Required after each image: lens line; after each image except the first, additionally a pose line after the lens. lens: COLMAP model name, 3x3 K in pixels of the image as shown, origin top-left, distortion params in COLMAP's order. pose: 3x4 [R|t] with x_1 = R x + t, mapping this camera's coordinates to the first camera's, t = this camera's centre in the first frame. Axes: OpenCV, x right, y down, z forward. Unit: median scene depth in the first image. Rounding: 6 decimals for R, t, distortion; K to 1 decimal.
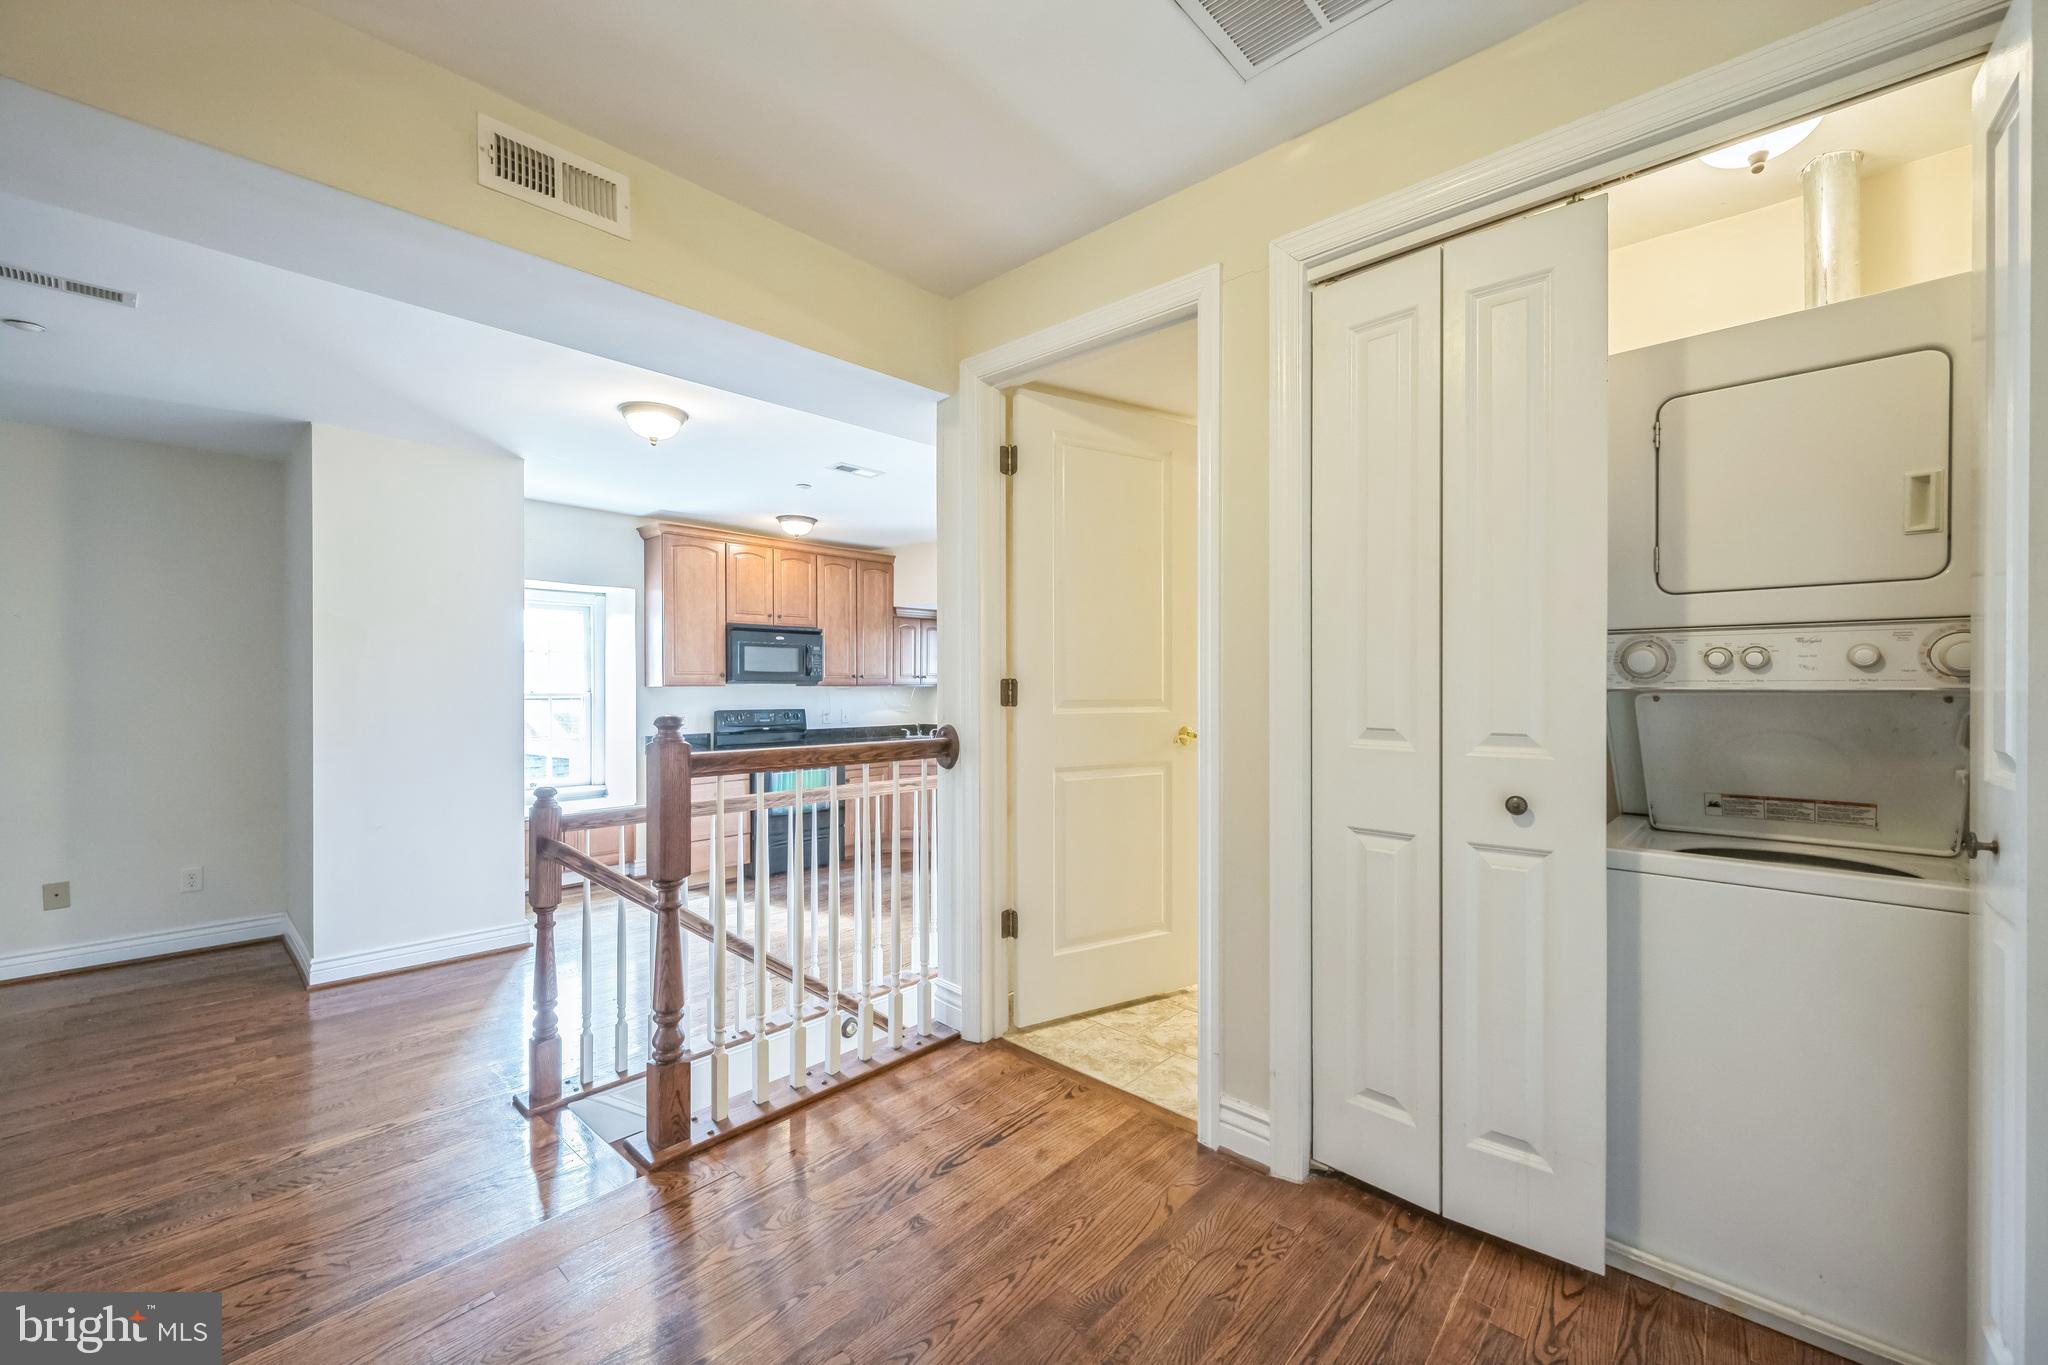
lens RADIAL K [[808.6, 0, 1031.0], [0, 808.6, 688.5], [0, 0, 1]] dist [0.000742, -0.000374]
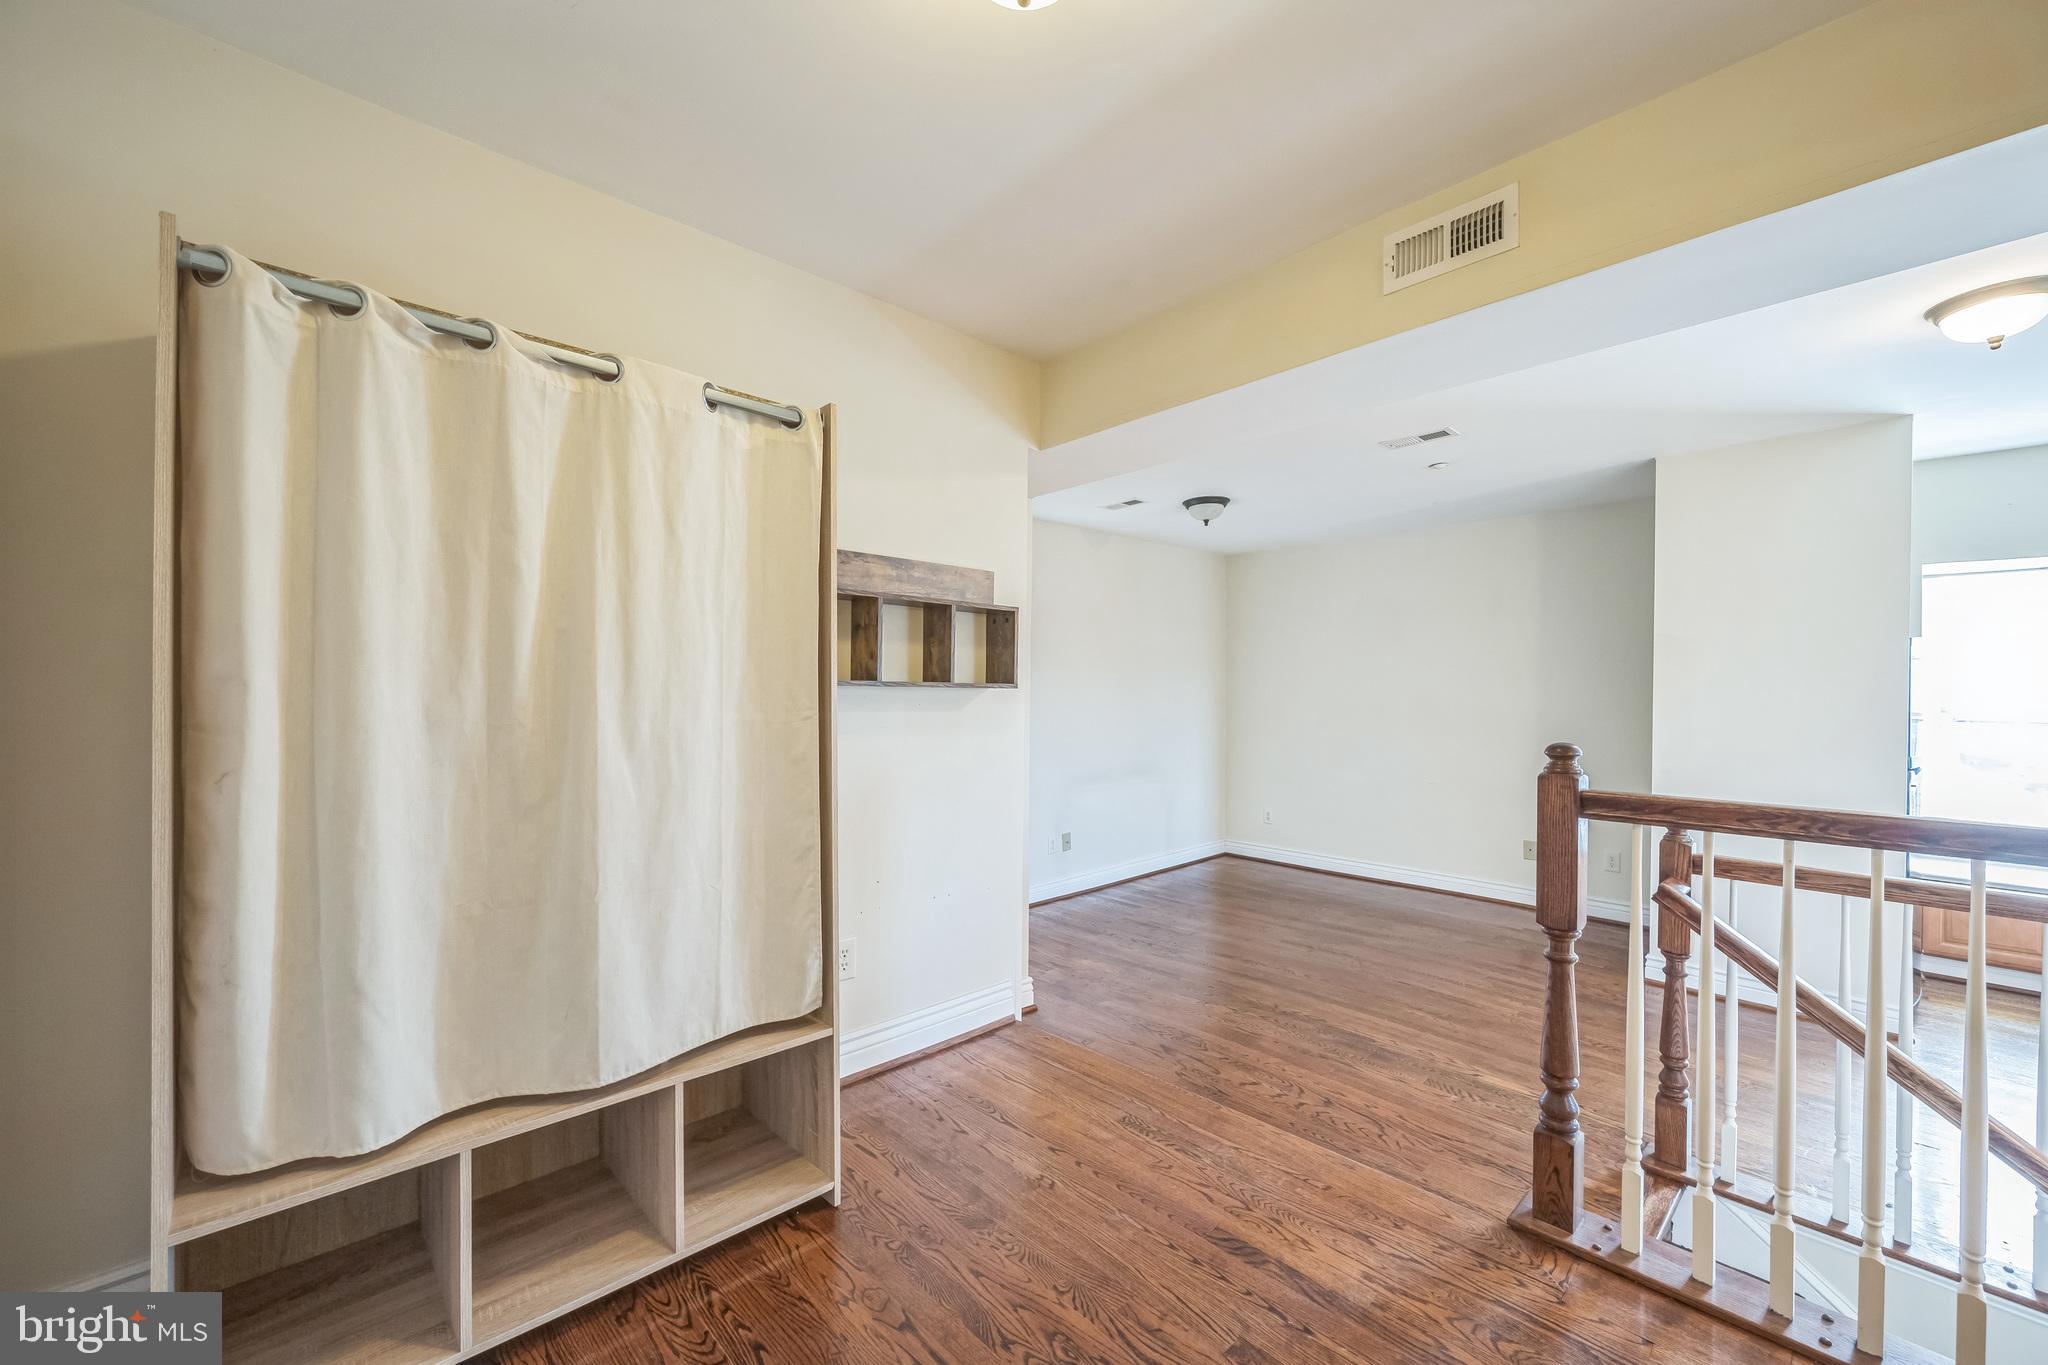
lens RADIAL K [[808.6, 0, 1024.0], [0, 808.6, 694.6], [0, 0, 1]] dist [0.000742, -0.000374]
pose [[-0.086053, 0.004364, -0.996281, 0.157666], [-0.008588, 0.999950, 0.005122, -0.006949], [0.996254, 0.008997, -0.086011, 0.155529]]
